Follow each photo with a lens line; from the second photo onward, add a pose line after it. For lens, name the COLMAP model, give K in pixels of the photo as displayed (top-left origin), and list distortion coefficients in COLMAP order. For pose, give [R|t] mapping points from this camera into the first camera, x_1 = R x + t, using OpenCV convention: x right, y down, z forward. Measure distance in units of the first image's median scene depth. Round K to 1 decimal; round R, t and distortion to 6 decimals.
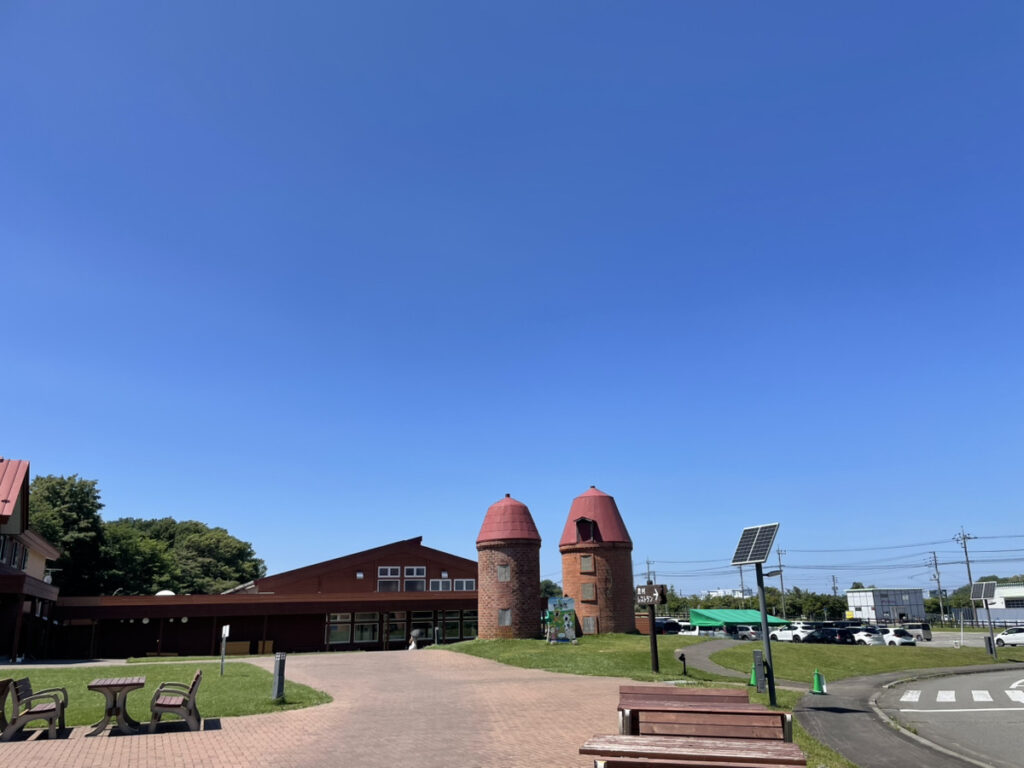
lens RADIAL K [[782.7, 0, 517.9], [0, 782.7, 384.0], [0, 0, 1]] dist [0.072961, -0.098538]
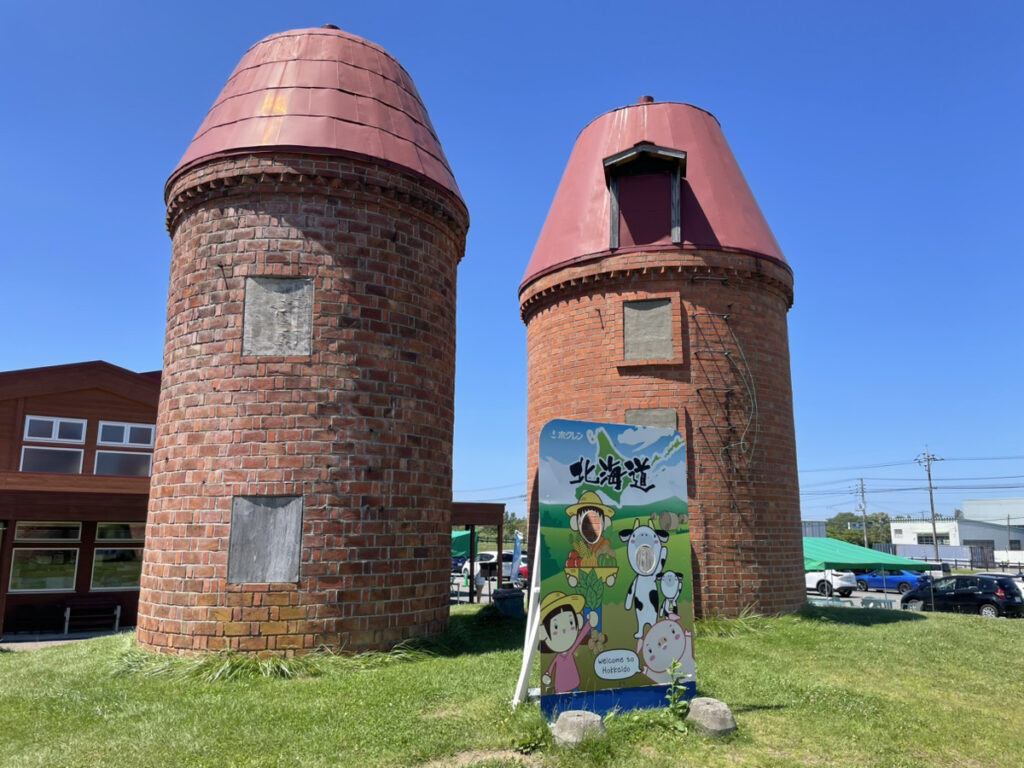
lens RADIAL K [[782.7, 0, 514.8], [0, 782.7, 380.6], [0, 0, 1]] dist [0.072961, -0.098538]
pose [[0.984900, 0.056662, 0.163591, 0.008027], [-0.070050, 0.994547, 0.077262, 0.229052], [-0.158321, -0.087555, 0.983498, 0.772418]]
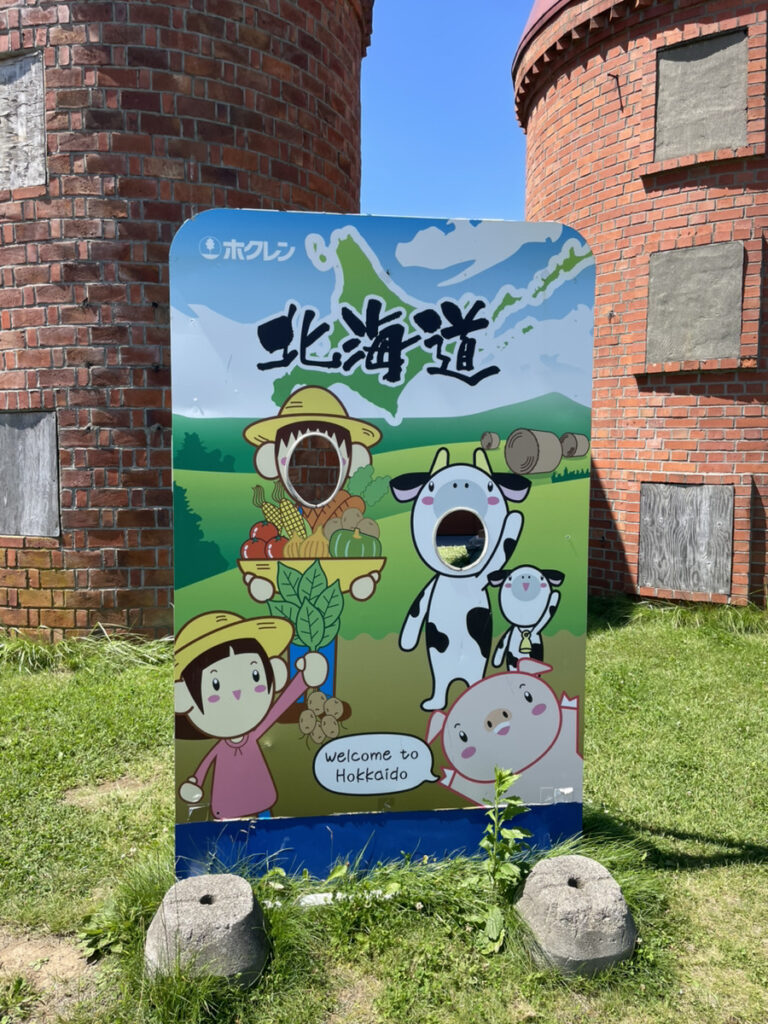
lens RADIAL K [[782.7, 0, 376.6], [0, 782.7, 515.1], [0, 0, 1]] dist [0.072961, -0.098538]
pose [[0.983035, 0.035986, -0.179854, 0.060217], [0.030085, 0.935649, 0.351648, 0.246750], [0.180935, -0.351094, 0.918692, 0.848147]]
